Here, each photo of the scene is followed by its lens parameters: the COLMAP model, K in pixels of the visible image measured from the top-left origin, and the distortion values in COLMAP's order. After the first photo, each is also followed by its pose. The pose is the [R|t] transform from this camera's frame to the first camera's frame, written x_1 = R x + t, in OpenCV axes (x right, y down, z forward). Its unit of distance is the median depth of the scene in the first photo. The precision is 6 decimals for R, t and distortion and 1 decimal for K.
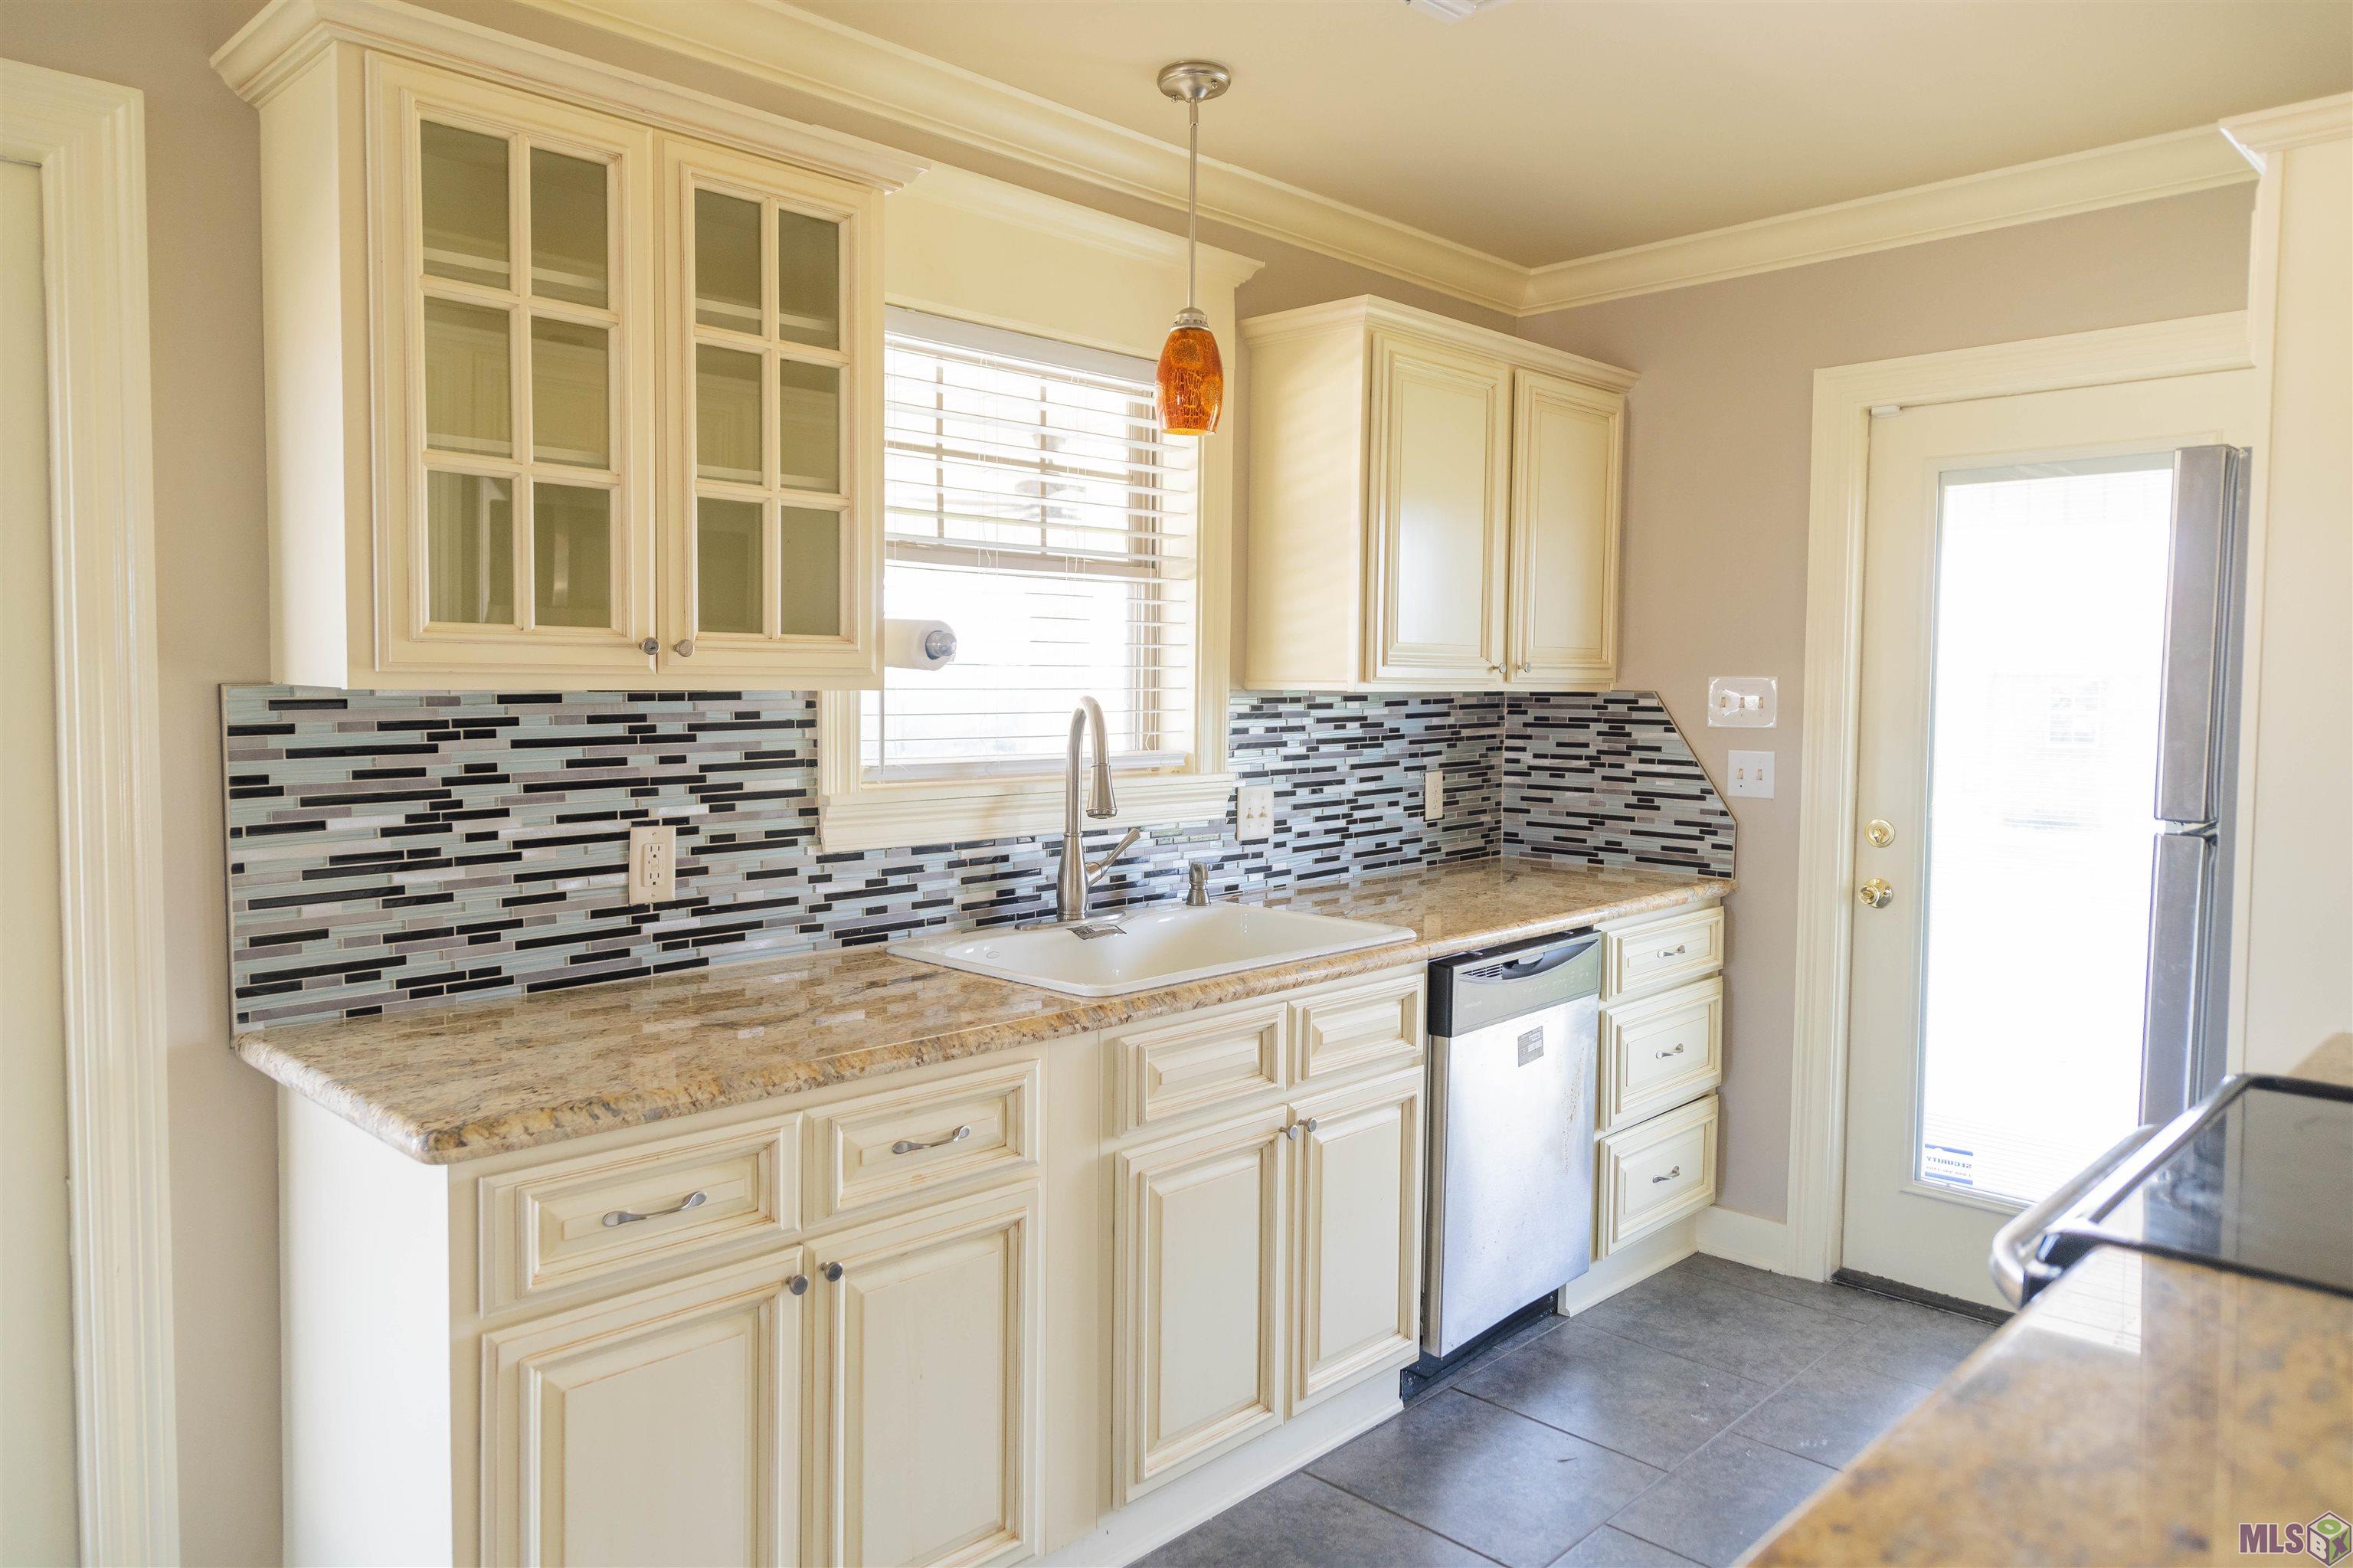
lens RADIAL K [[1554.6, 0, 1141.2], [0, 1554.6, 768.0], [0, 0, 1]] dist [0.019818, -0.004728]
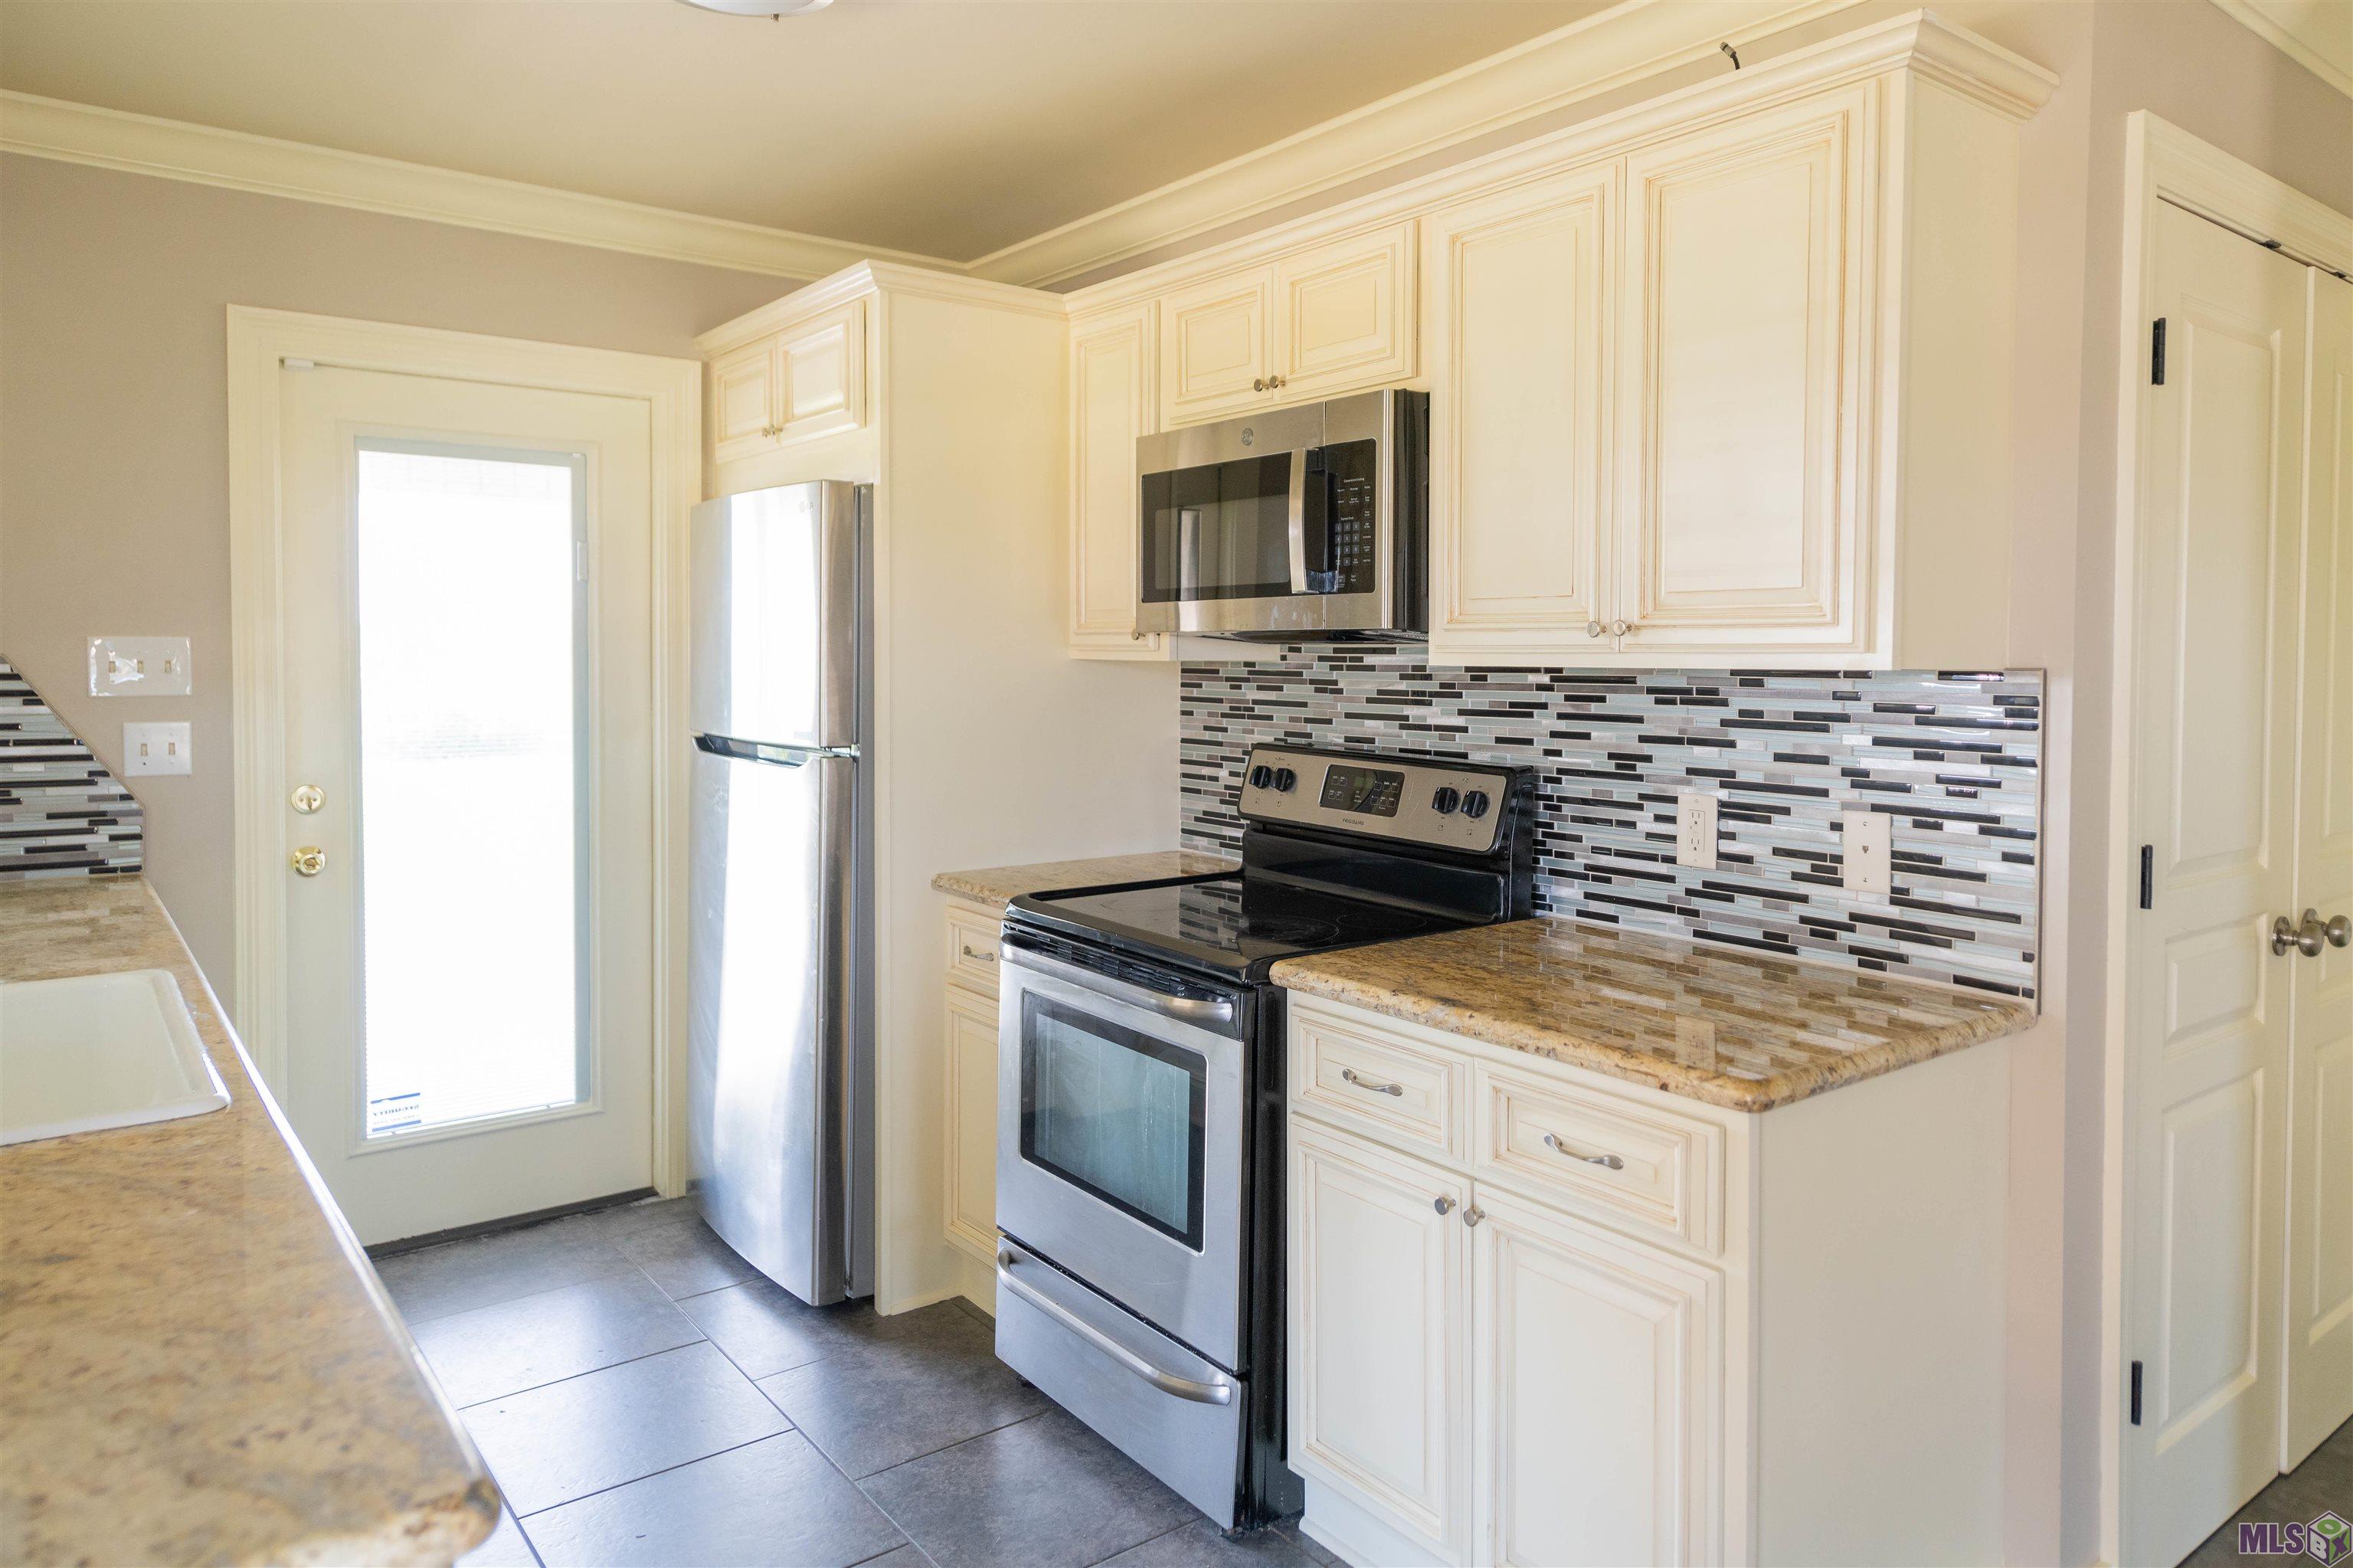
lens RADIAL K [[1543.1, 0, 1314.4], [0, 1543.1, 688.7], [0, 0, 1]] dist [0.022432, -0.004379]
pose [[0.094291, -0.032847, 0.995003, -0.523249], [0.050693, 0.998317, 0.028153, -0.027011], [-0.994253, 0.047785, 0.095798, 0.348153]]
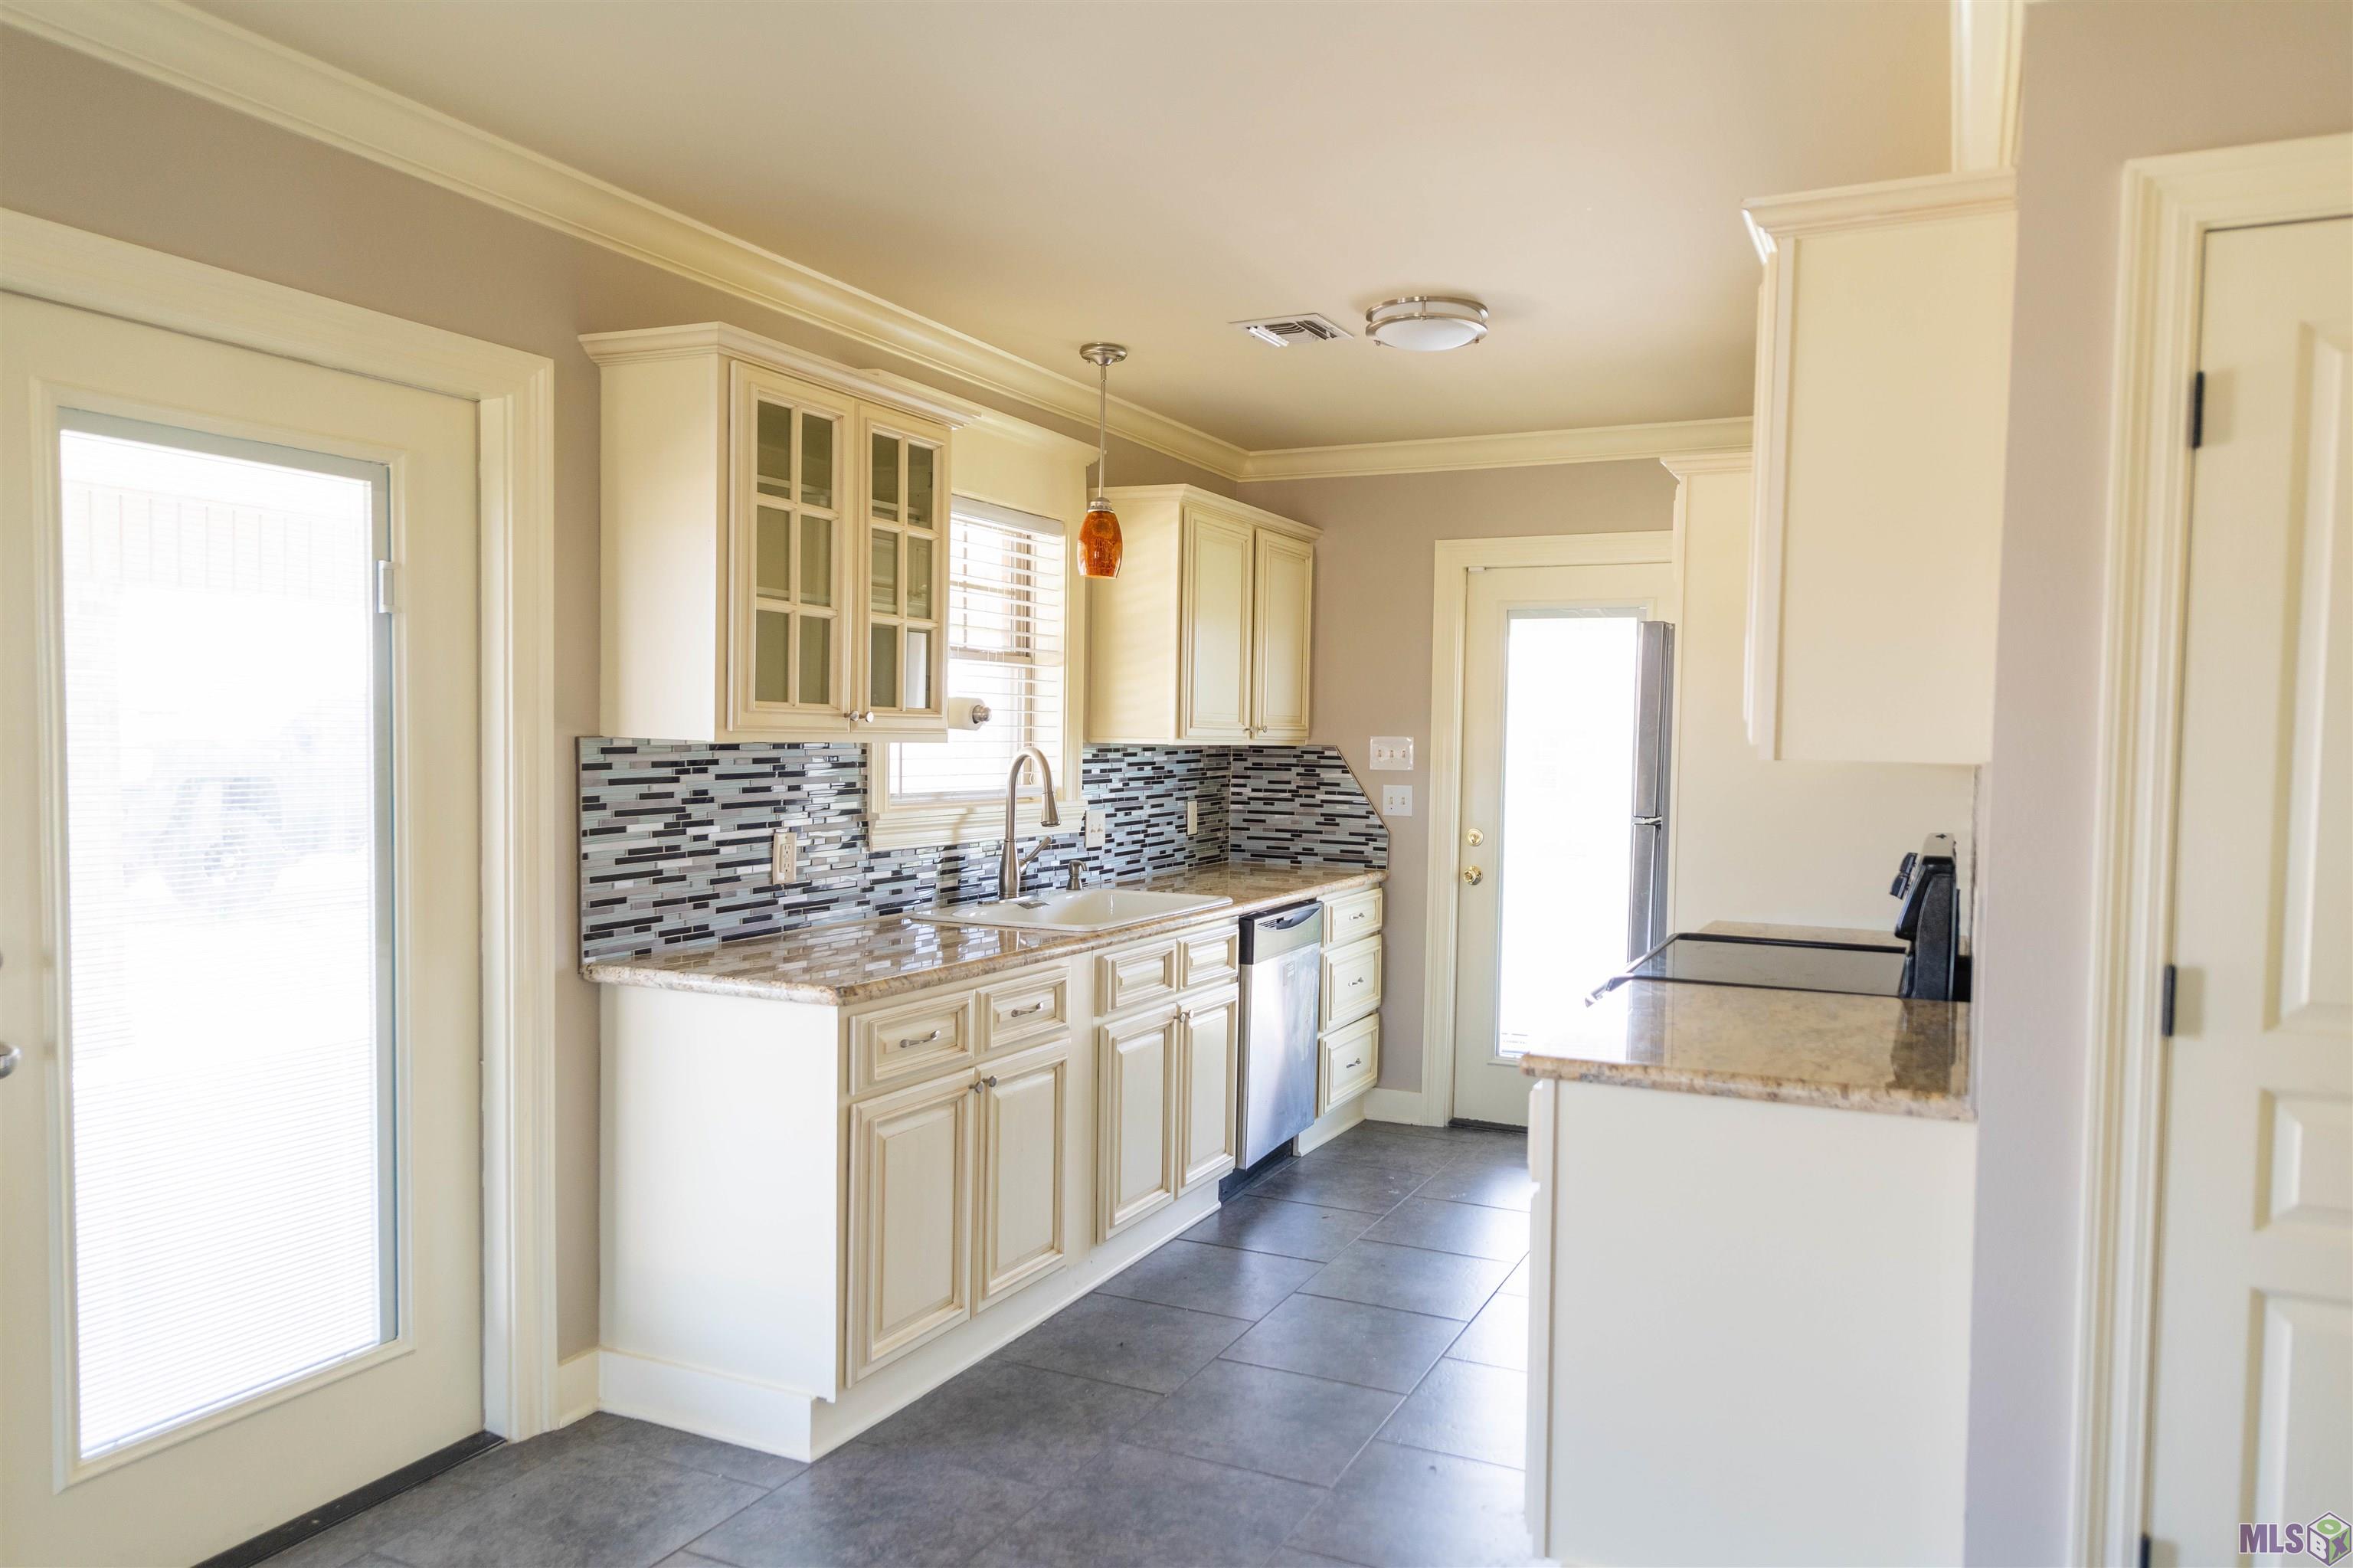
lens RADIAL K [[1552.5, 0, 1253.7], [0, 1552.5, 824.1], [0, 0, 1]] dist [0.022870, -0.000644]
pose [[0.935148, -0.011240, 0.354080, -0.352614], [0.009691, 0.999934, 0.006146, 0.020403], [-0.354126, -0.002316, 0.935195, -0.468656]]
